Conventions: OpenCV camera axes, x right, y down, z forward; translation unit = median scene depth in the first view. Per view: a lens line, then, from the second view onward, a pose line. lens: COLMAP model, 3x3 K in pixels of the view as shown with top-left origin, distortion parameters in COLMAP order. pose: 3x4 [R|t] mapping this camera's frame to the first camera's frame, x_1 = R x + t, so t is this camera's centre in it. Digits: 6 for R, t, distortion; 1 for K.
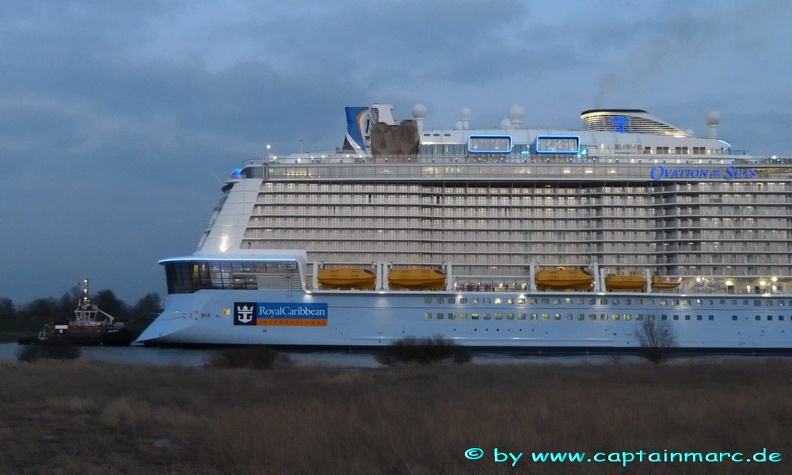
lens RADIAL K [[899.0, 0, 379.2], [0, 899.0, 187.9], [0, 0, 1]] dist [-0.042238, 0.000000]
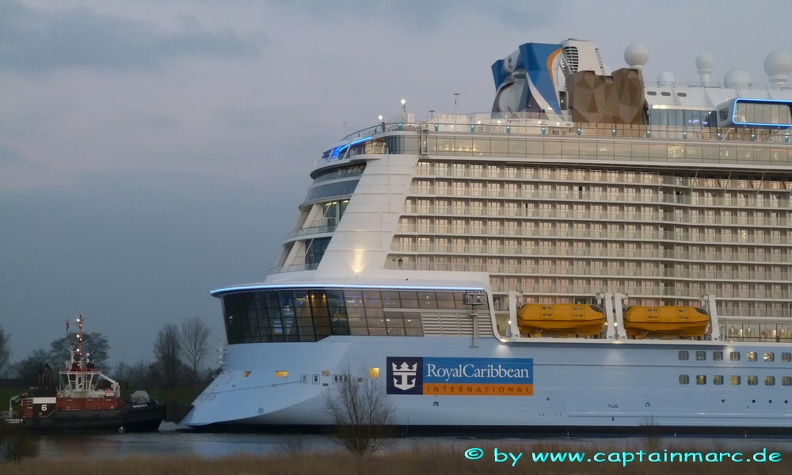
lens RADIAL K [[1506.4, 0, 395.1], [0, 1506.4, 239.3], [0, 0, 1]] dist [0.141100, 0.000000]
pose [[0.971052, 0.020842, 0.237959, -0.387375], [-0.033248, 0.998282, 0.048240, -0.002025], [-0.236545, -0.054755, 0.970076, 0.007102]]
